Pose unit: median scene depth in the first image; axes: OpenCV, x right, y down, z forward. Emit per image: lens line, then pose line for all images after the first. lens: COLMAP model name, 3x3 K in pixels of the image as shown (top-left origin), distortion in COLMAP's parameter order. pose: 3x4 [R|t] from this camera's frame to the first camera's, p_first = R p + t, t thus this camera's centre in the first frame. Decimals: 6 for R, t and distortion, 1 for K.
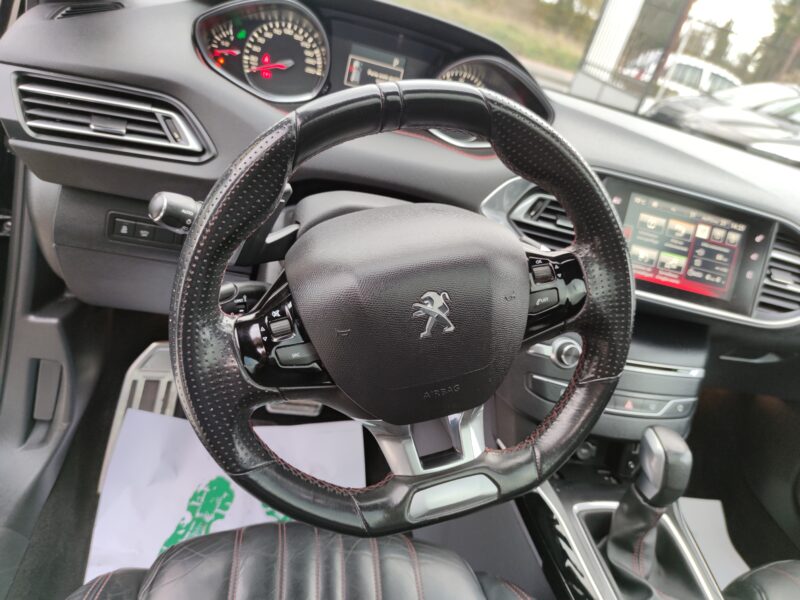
lens RADIAL K [[603.1, 0, 392.9], [0, 603.1, 306.8], [0, 0, 1]] dist [0.034554, -0.045427]
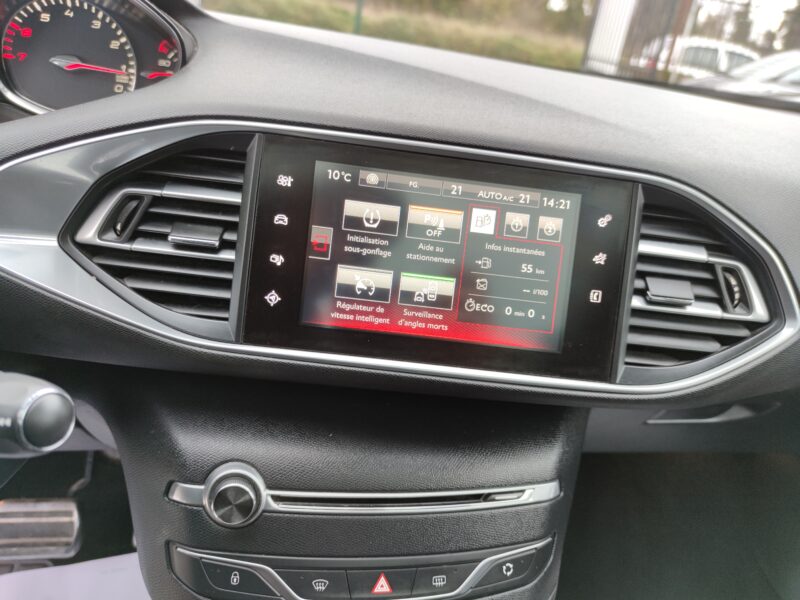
lens RADIAL K [[603.1, 0, 392.9], [0, 603.1, 306.8], [0, 0, 1]] dist [0.034554, -0.045427]
pose [[0.990616, -0.114581, -0.074511, 0.461740], [0.111095, 0.992583, -0.049370, -0.038001], [0.079615, 0.040628, 0.995997, 0.501010]]
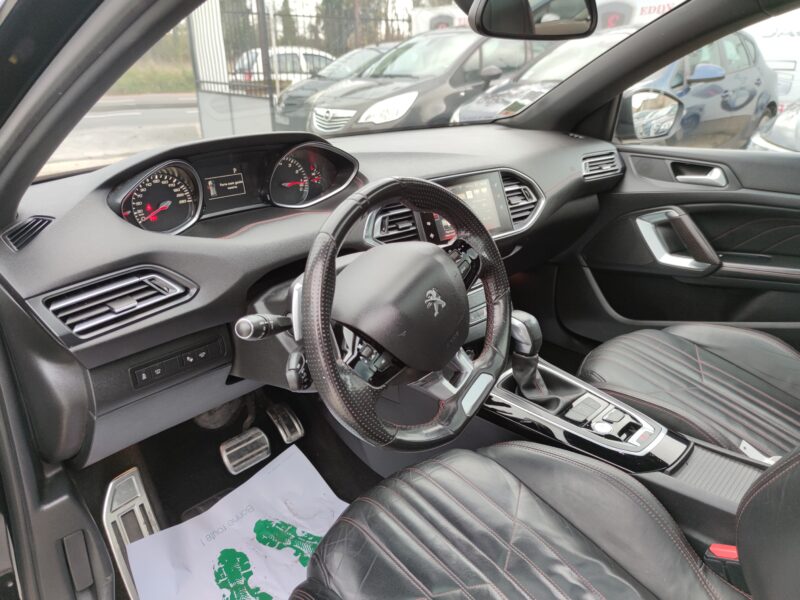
lens RADIAL K [[603.1, 0, 392.9], [0, 603.1, 306.8], [0, 0, 1]] dist [0.034554, -0.045427]
pose [[0.778074, -0.469427, 0.417419, -0.437763], [0.474823, 0.874558, 0.098446, -0.116459], [-0.411270, 0.121602, 0.903366, -0.306728]]
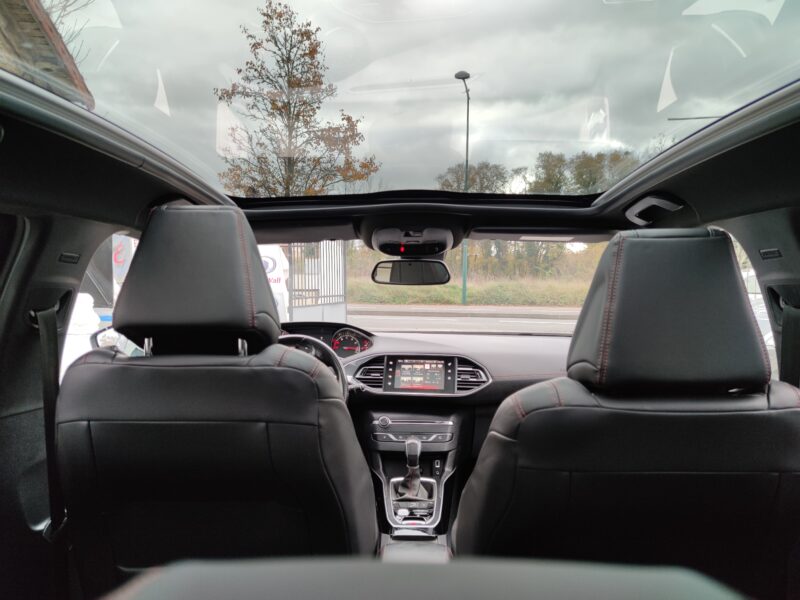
lens RADIAL K [[603.1, 0, 392.9], [0, 603.1, 306.8], [0, 0, 1]] dist [0.034554, -0.045427]
pose [[0.945736, -0.255731, -0.200463, 0.956223], [0.137464, 0.873884, -0.466295, 0.851737], [0.294427, 0.413435, 0.861617, -1.420467]]
